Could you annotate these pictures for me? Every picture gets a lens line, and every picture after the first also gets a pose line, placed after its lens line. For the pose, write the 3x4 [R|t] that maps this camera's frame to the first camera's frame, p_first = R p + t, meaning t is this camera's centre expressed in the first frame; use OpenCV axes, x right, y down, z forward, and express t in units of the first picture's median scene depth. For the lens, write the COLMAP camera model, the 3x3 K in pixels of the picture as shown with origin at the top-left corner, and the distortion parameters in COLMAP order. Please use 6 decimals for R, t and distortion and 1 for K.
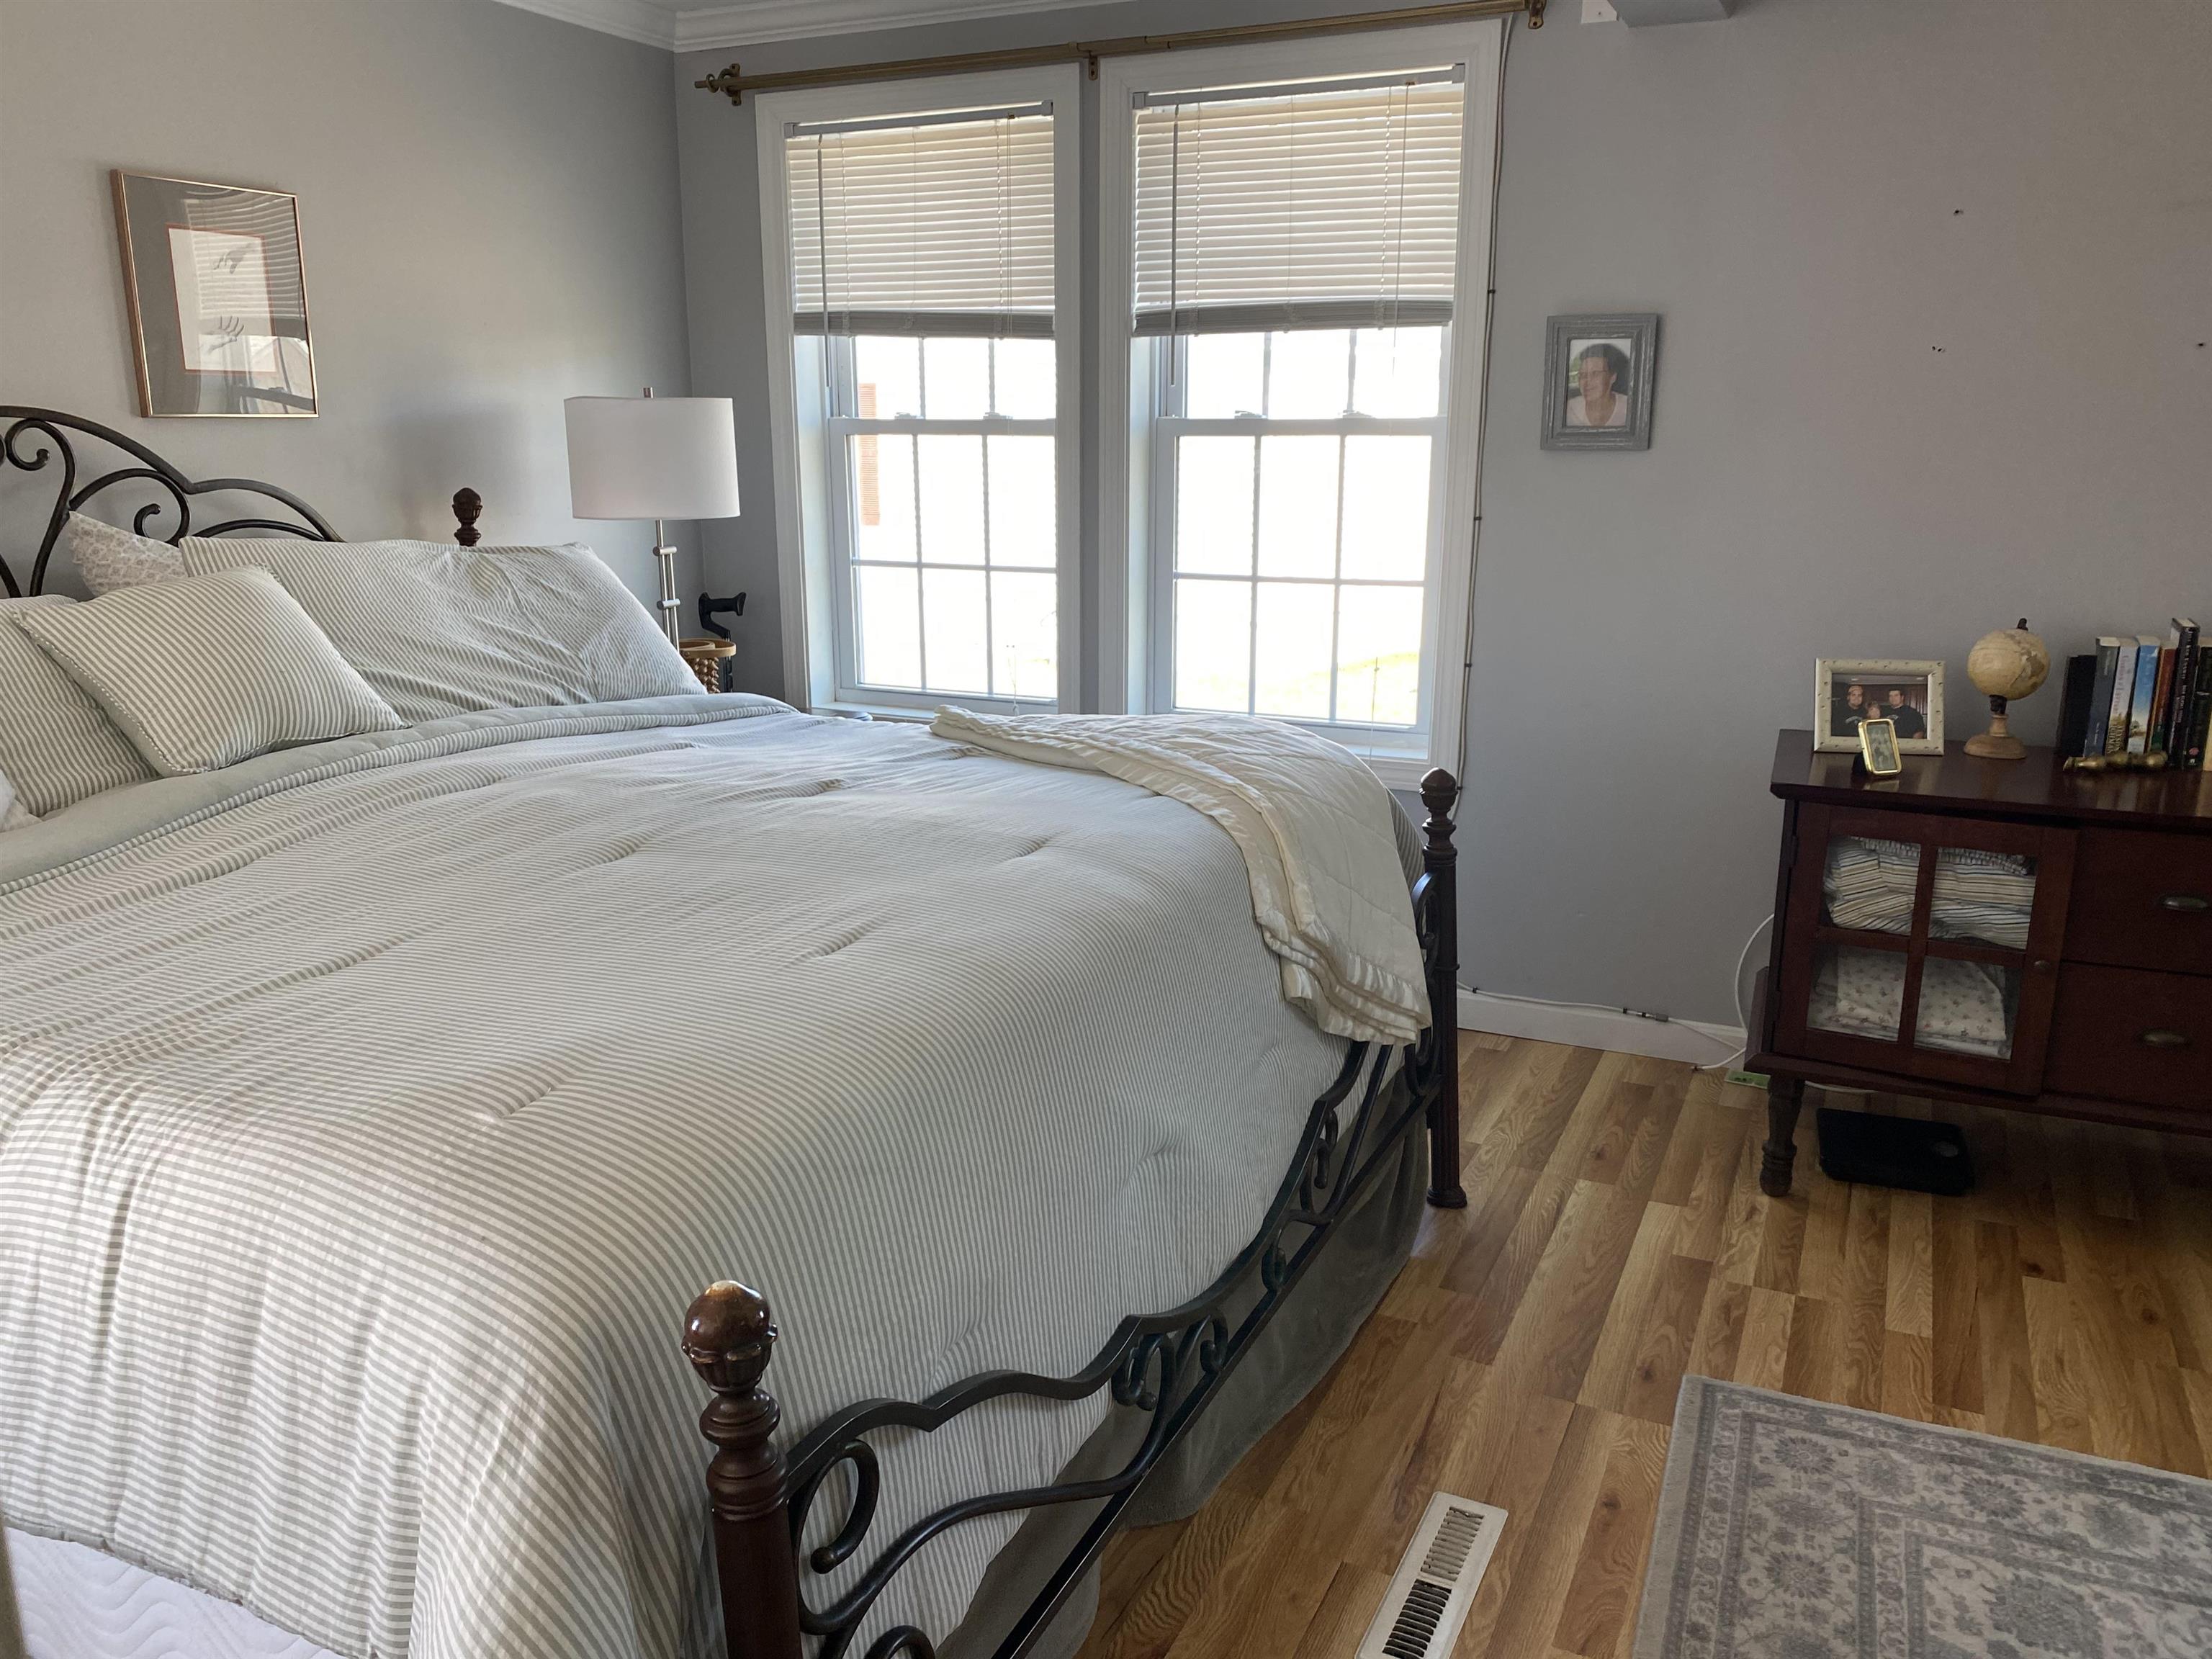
lens RADIAL K [[1680.3, 0, 1106.0], [0, 1680.3, 829.5], [0, 0, 1]] dist [0.009284, -0.001095]
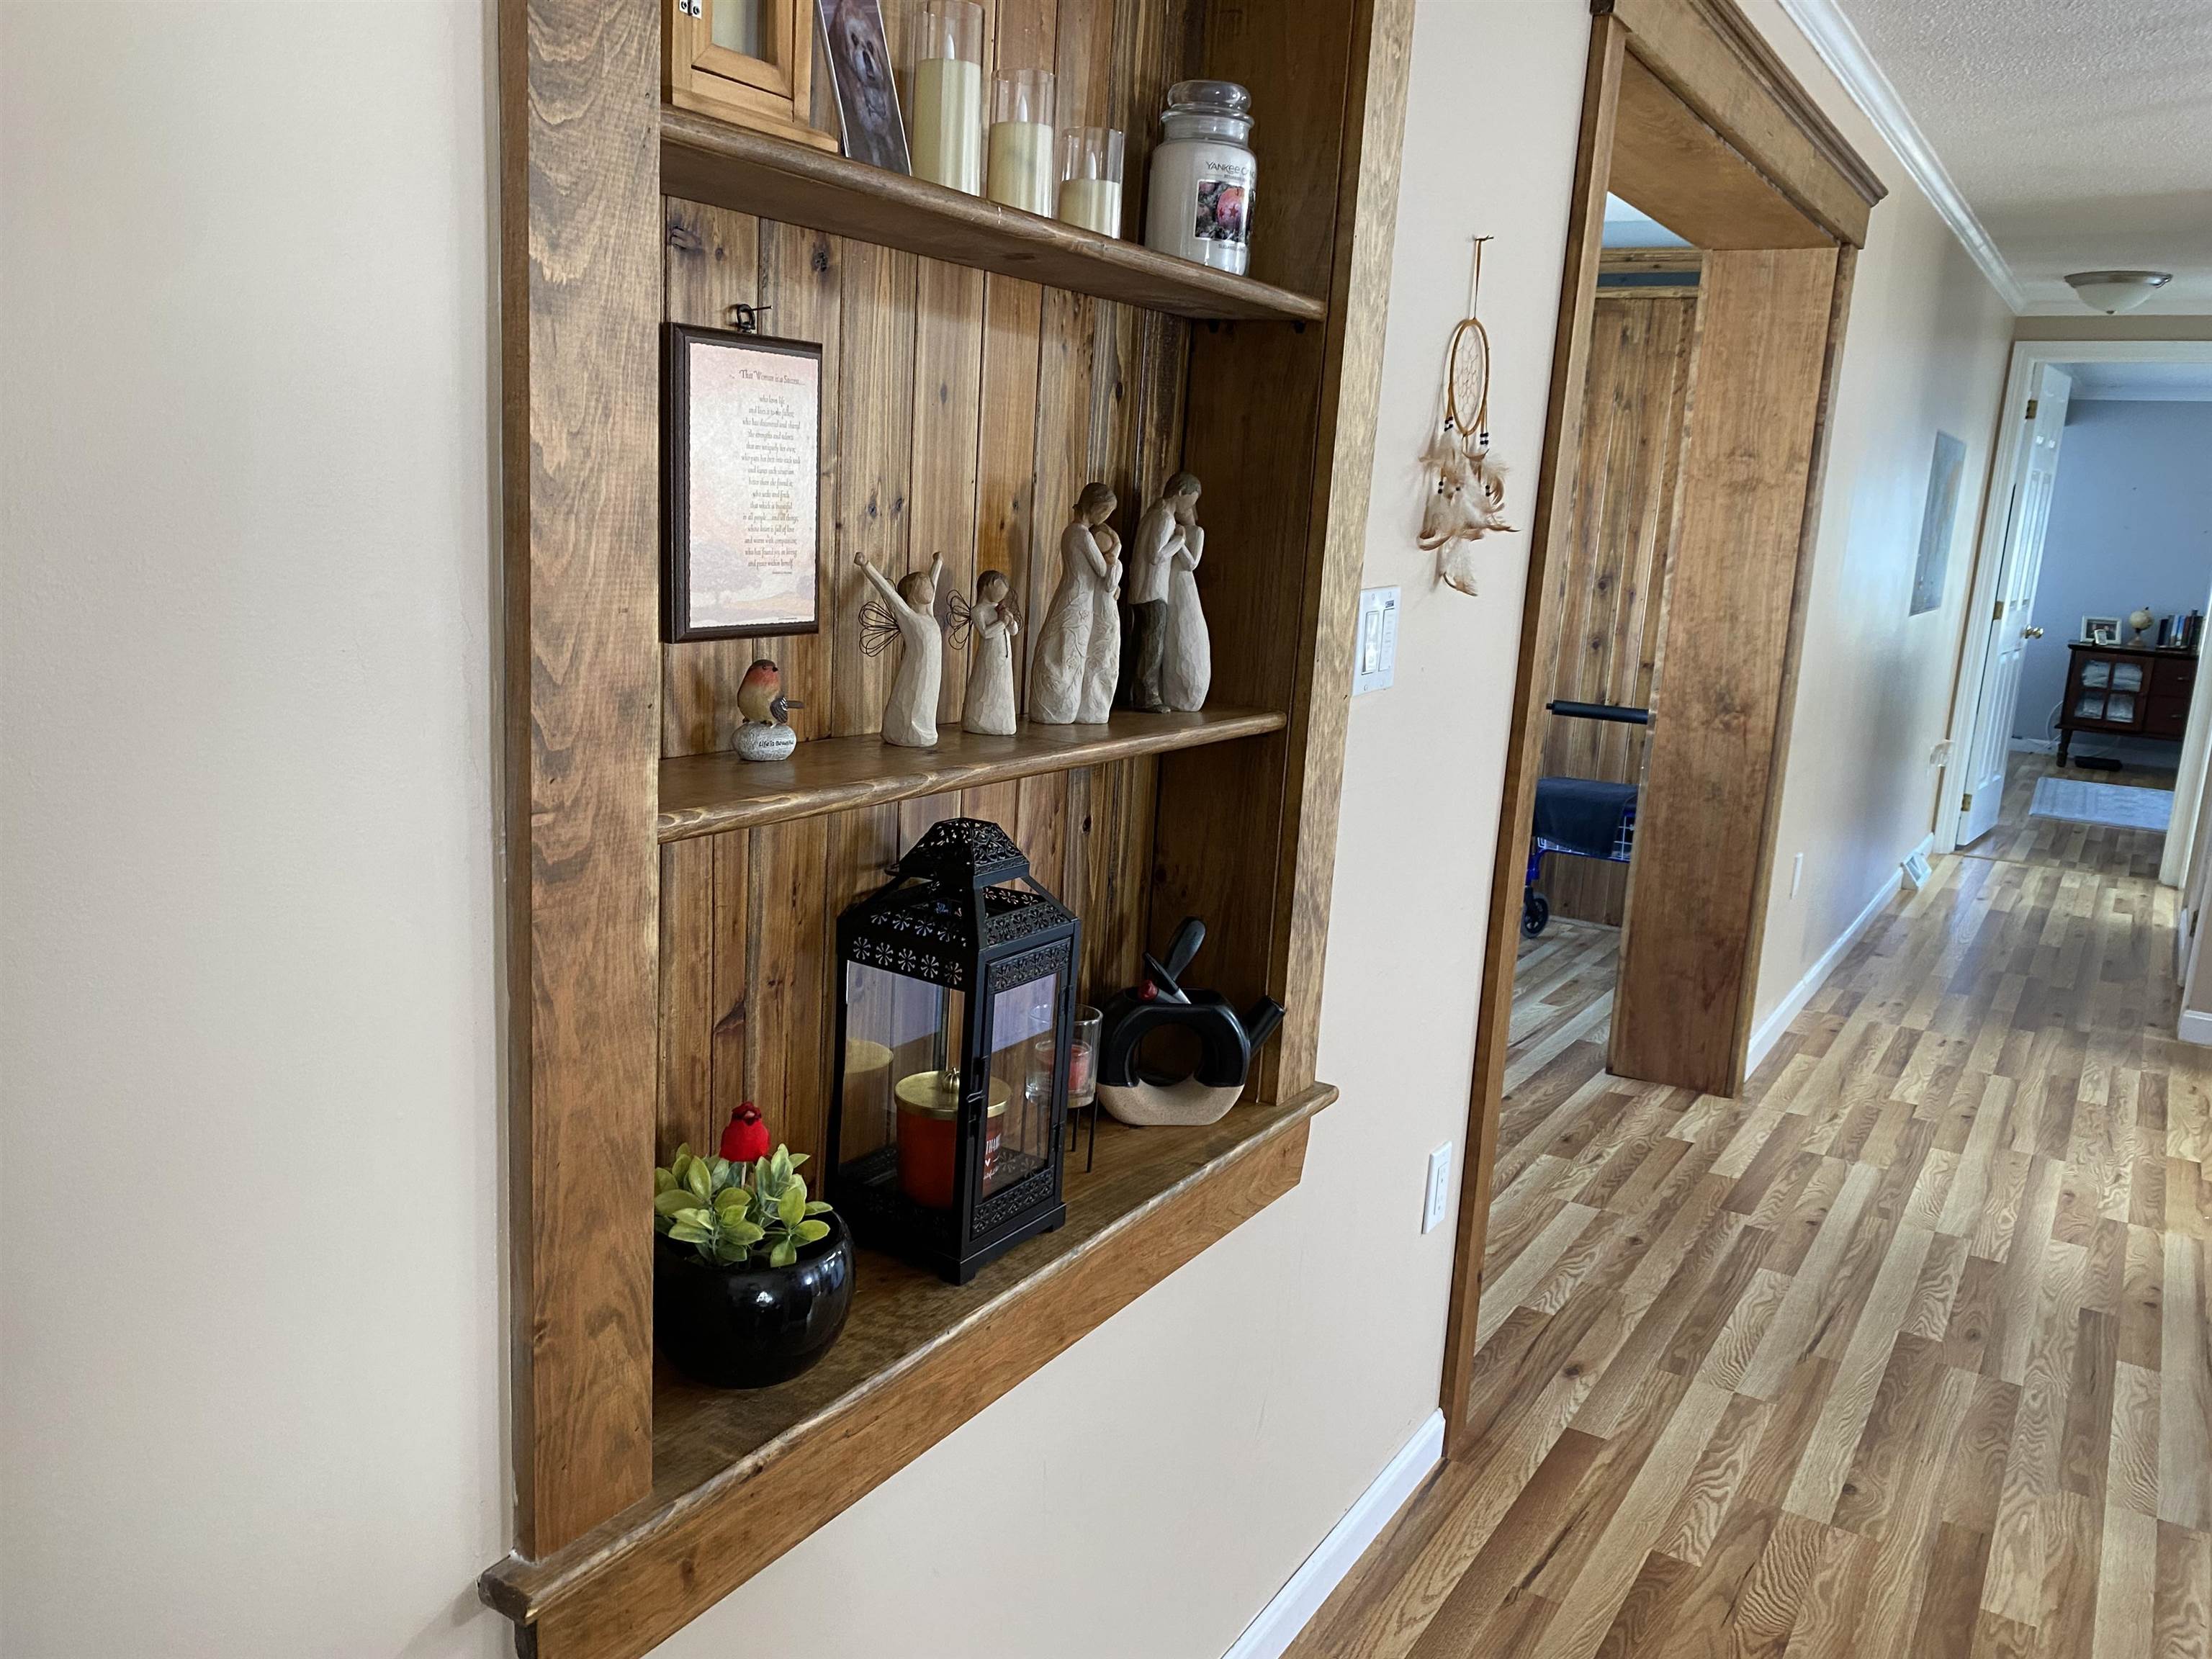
lens RADIAL K [[1680.3, 0, 1106.0], [0, 1680.3, 829.5], [0, 0, 1]] dist [0.009284, -0.001095]
pose [[0.991171, 0.081729, -0.104405, -1.230980], [-0.086100, 0.995559, -0.038063, 0.676838], [0.100831, 0.046717, 0.993806, -2.761155]]
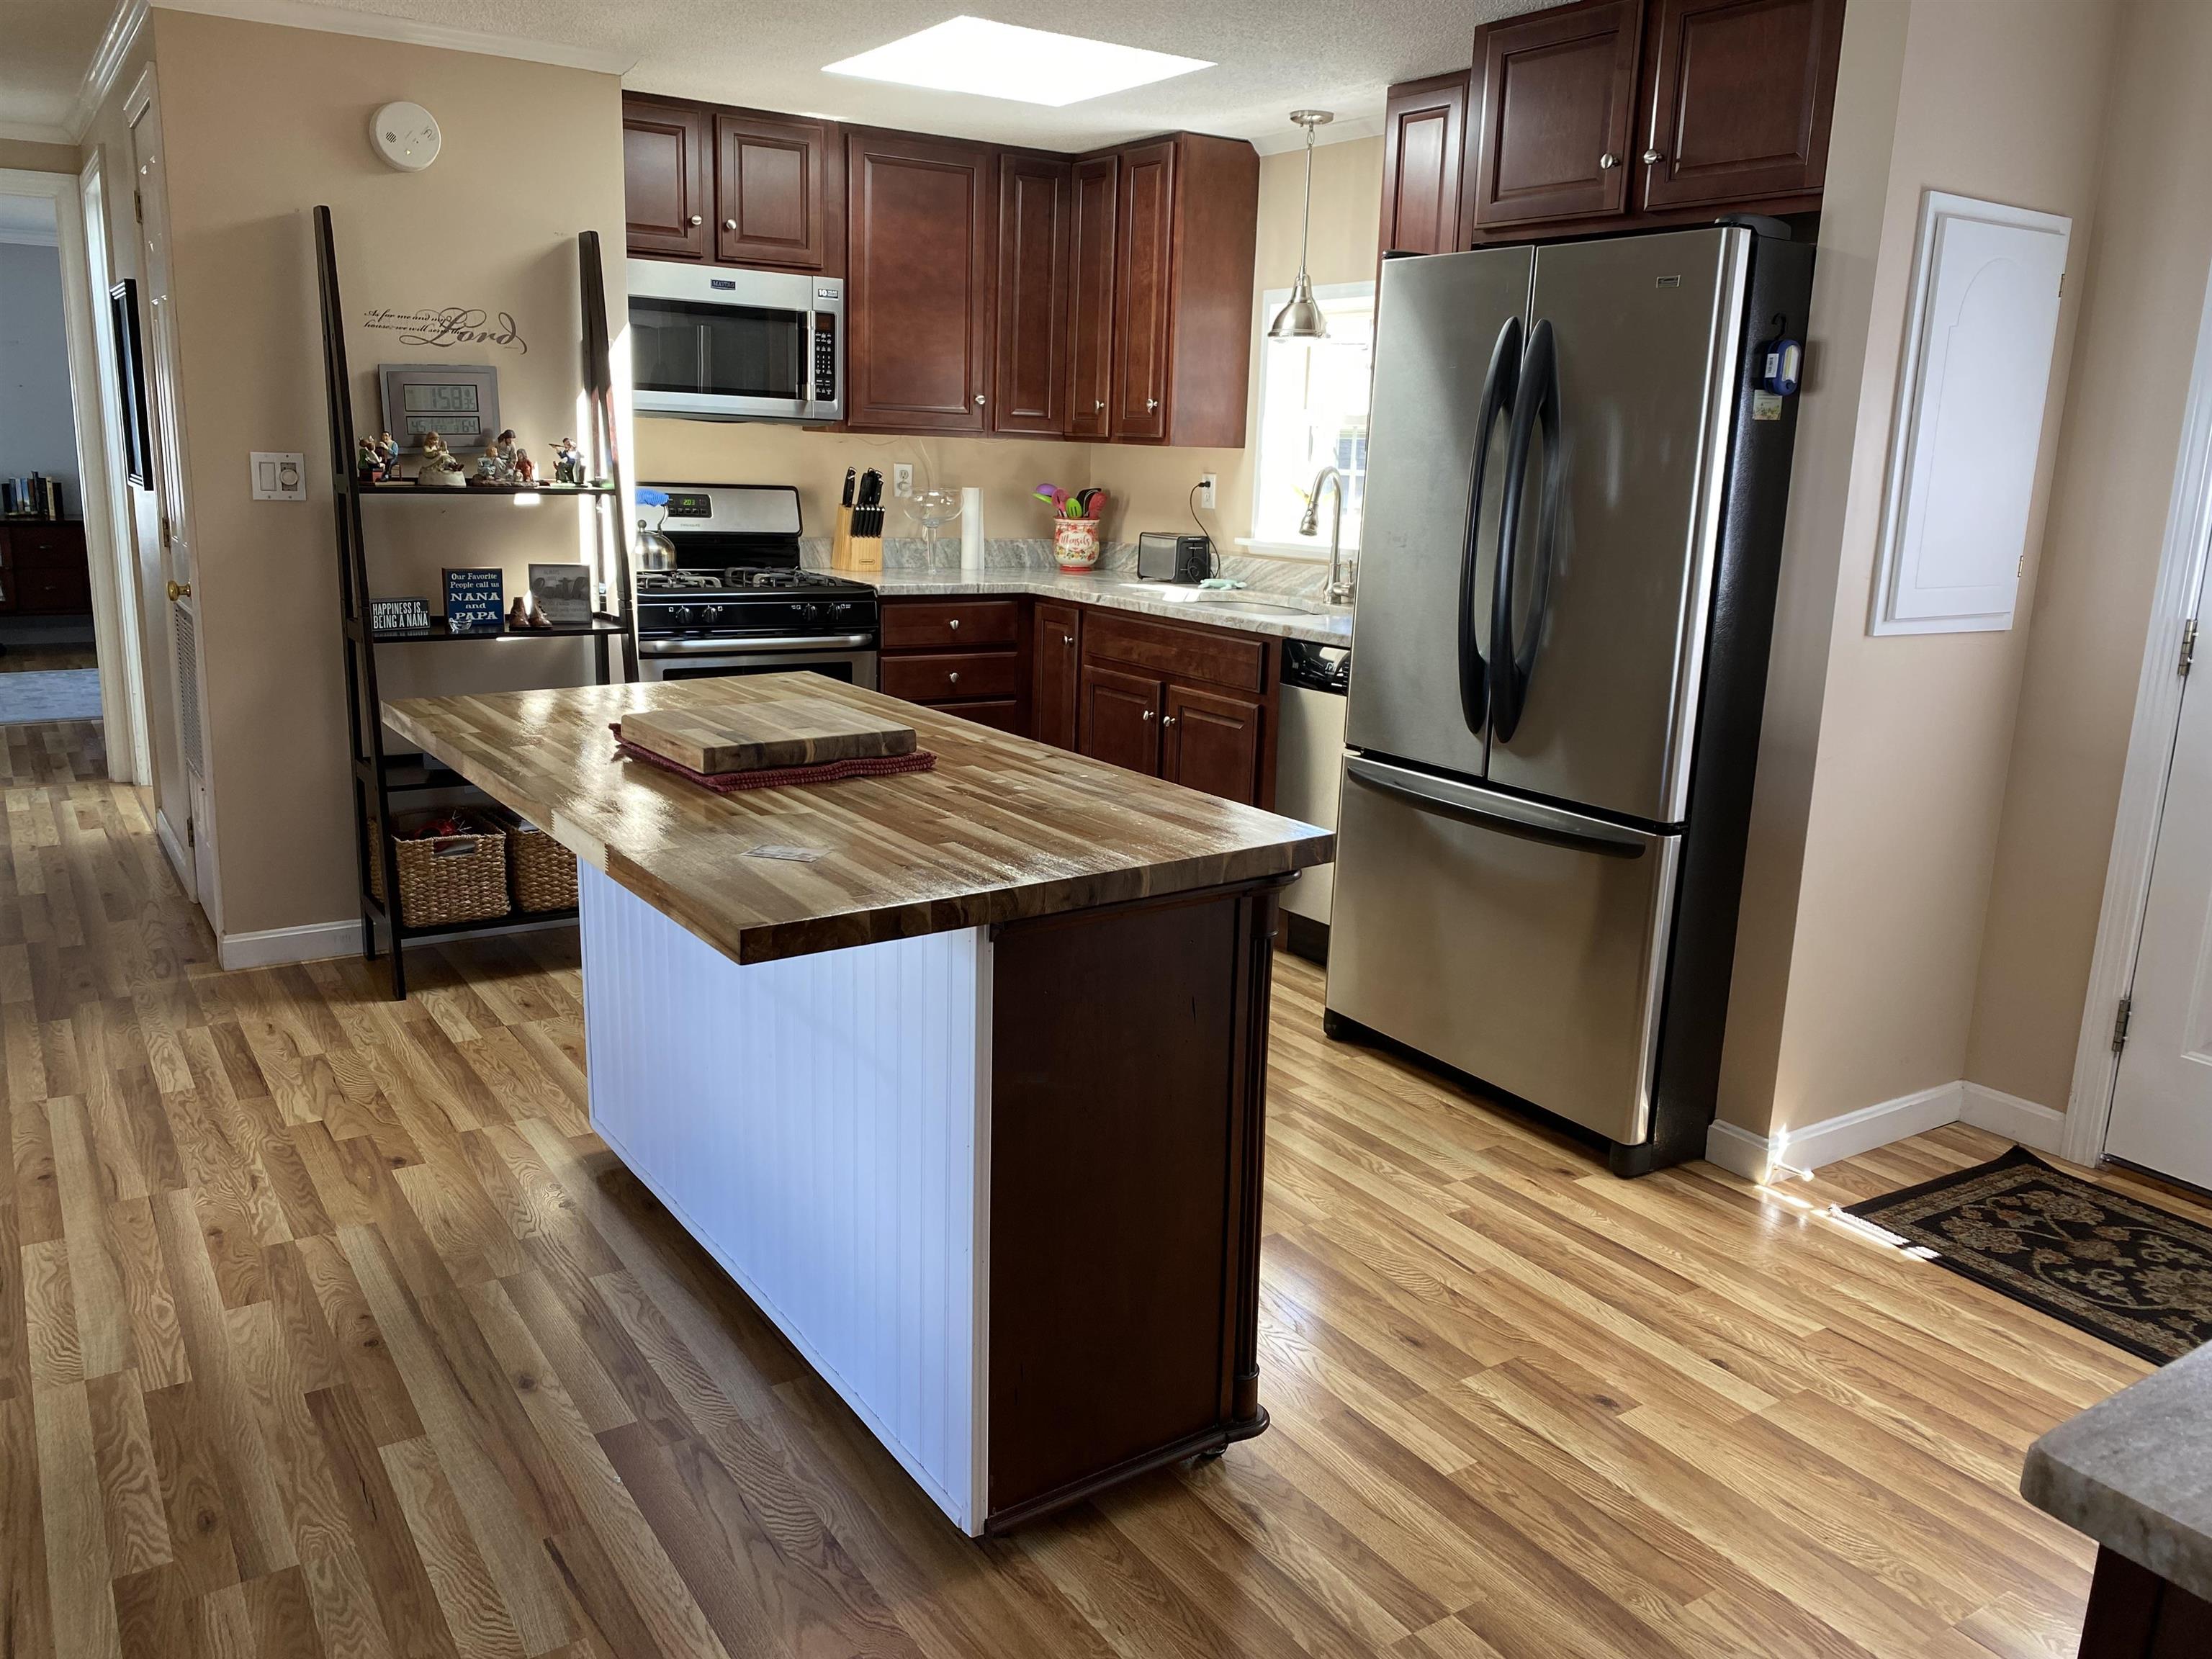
lens RADIAL K [[1683.8, 0, 1065.0], [0, 1683.8, 818.1], [0, 0, 1]] dist [0.003086, -0.000976]
pose [[0.526970, -0.177834, 0.831070, -1.147290], [0.178284, 0.979237, 0.096491, 0.582330], [-0.830974, 0.097319, 0.547734, -2.399267]]
